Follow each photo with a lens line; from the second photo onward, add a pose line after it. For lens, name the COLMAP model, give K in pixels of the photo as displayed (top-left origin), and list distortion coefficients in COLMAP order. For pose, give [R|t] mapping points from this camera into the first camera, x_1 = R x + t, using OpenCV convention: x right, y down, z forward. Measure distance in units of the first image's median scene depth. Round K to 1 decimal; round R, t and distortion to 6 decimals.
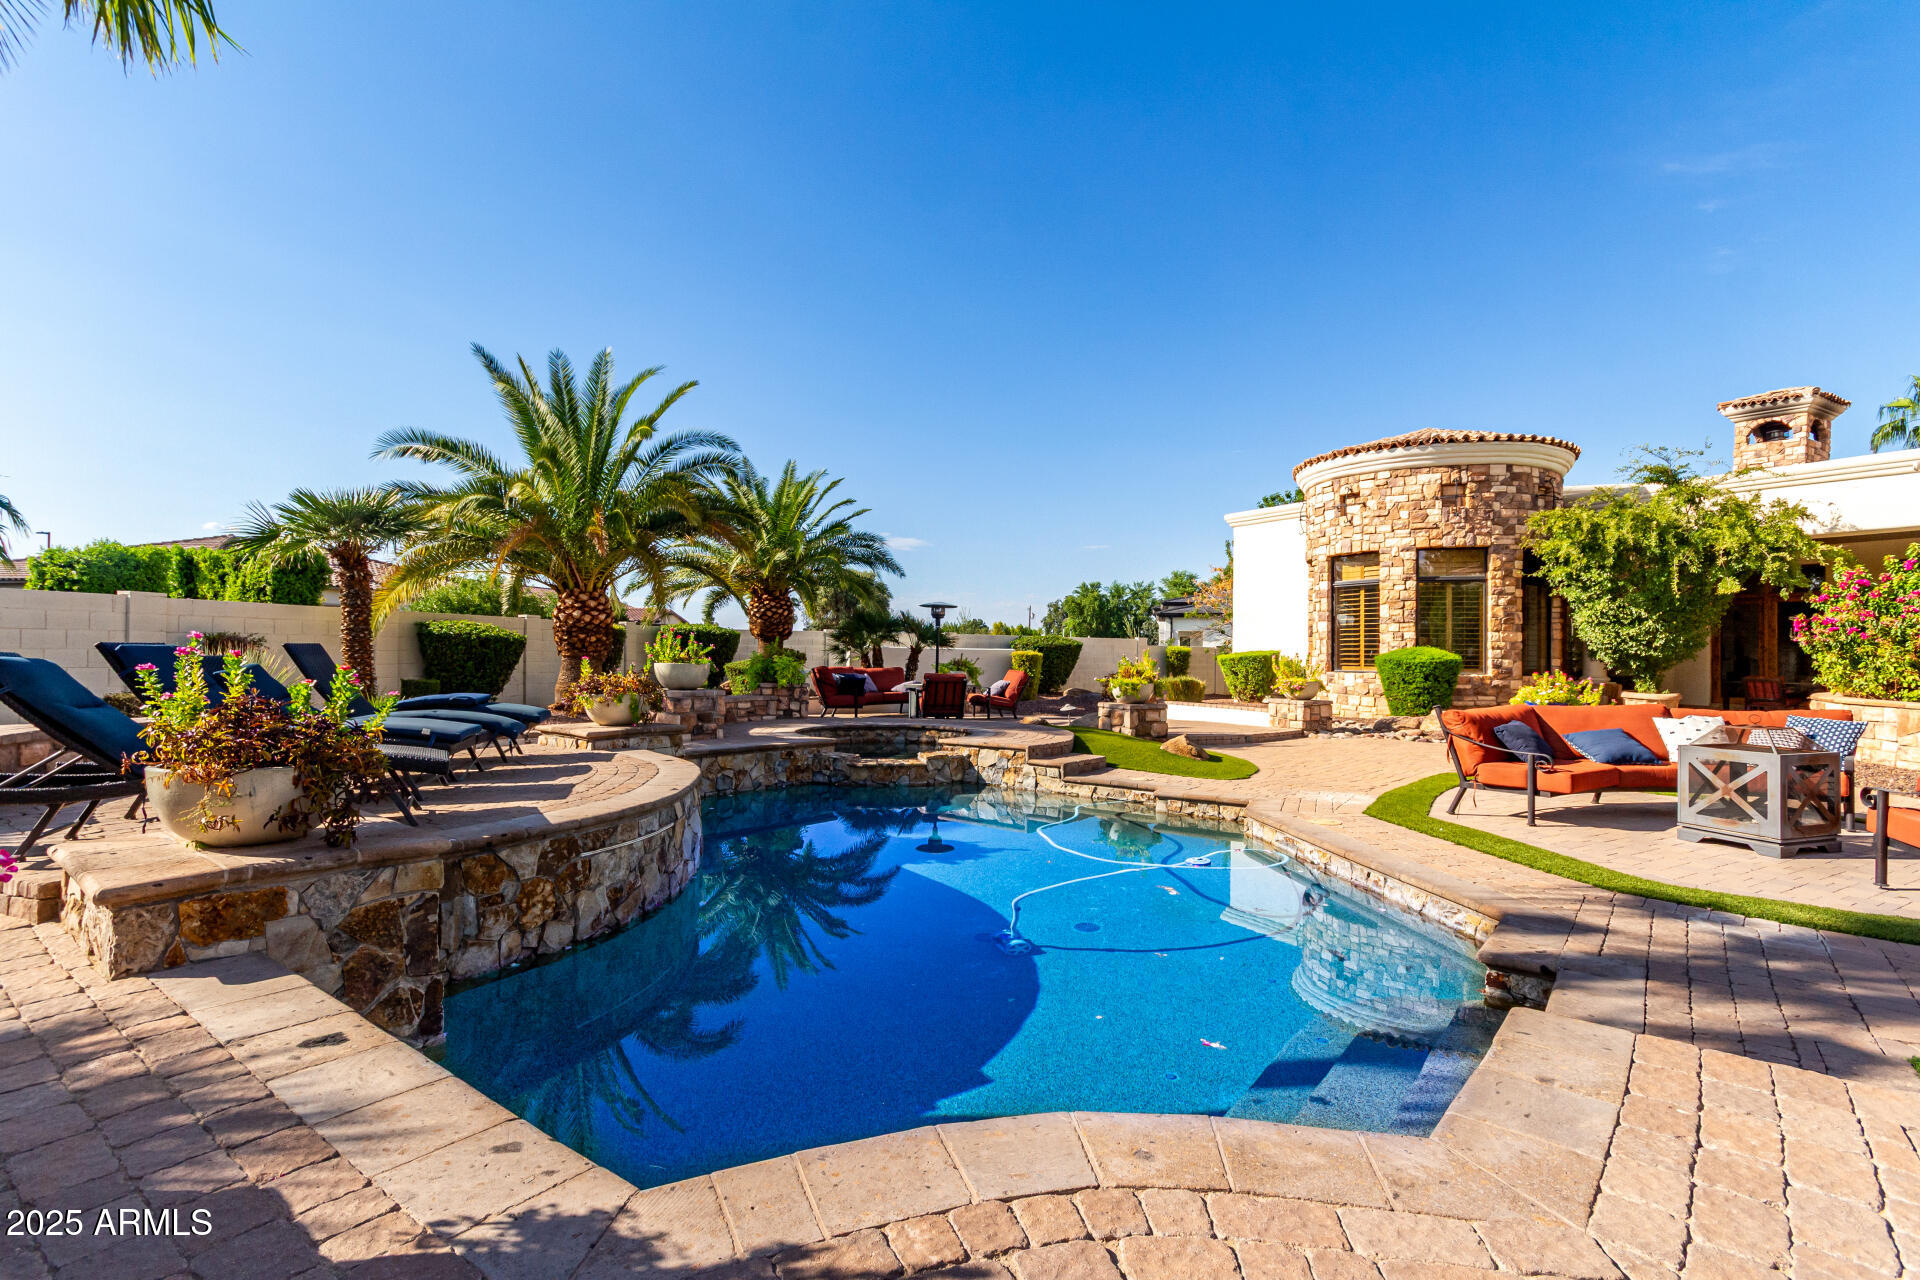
lens RADIAL K [[893.3, 0, 967.7], [0, 893.3, 647.6], [0, 0, 1]] dist [0.008972, 0.001300]
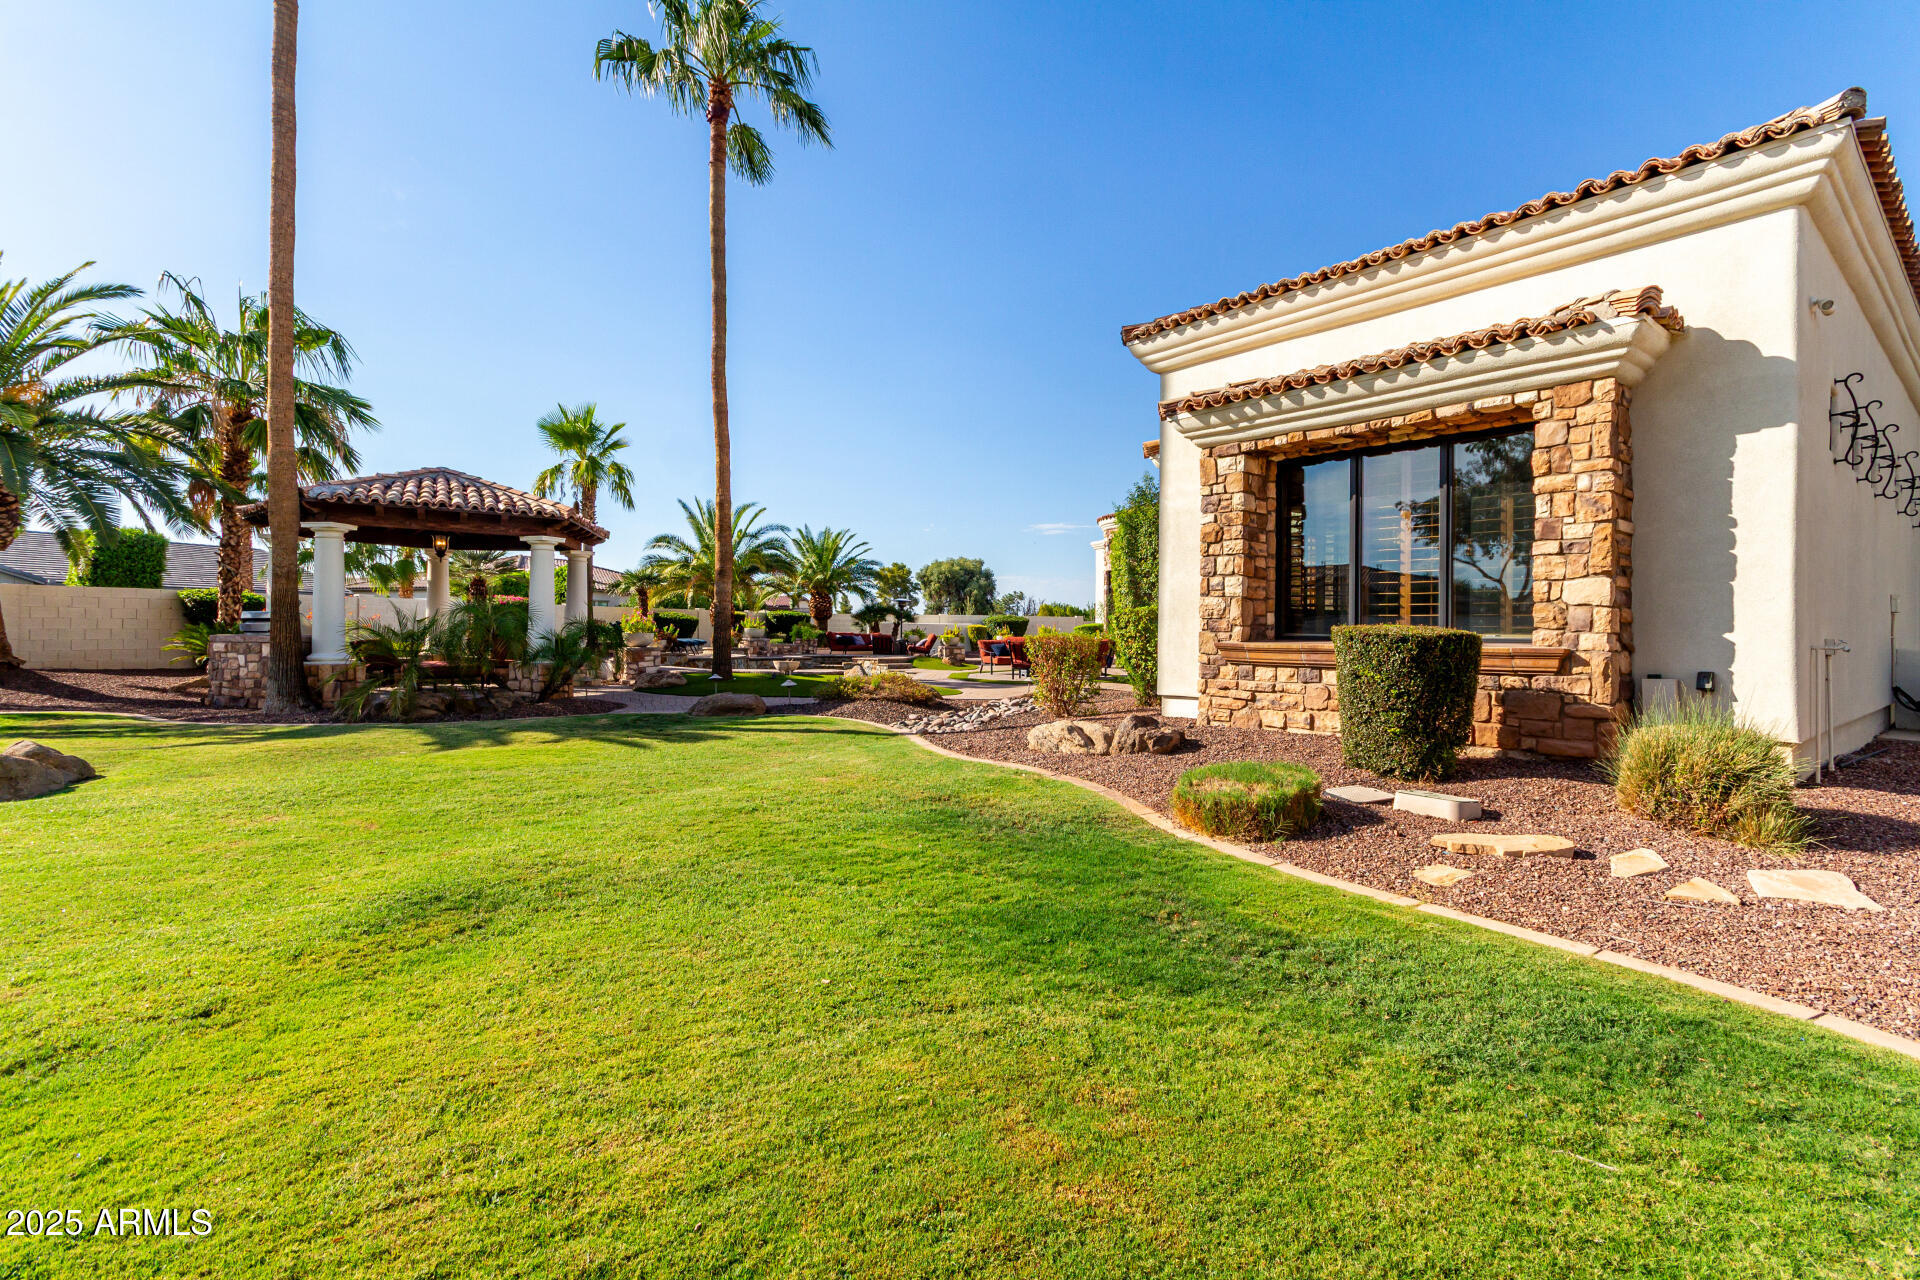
lens RADIAL K [[893.3, 0, 962.5], [0, 893.3, 623.1], [0, 0, 1]] dist [0.008972, 0.001300]
pose [[0.985494, -0.010904, -0.169361, 0.476287], [0.010351, 0.999938, -0.004147, 0.011450], [0.169396, 0.002334, 0.985545, -0.971180]]
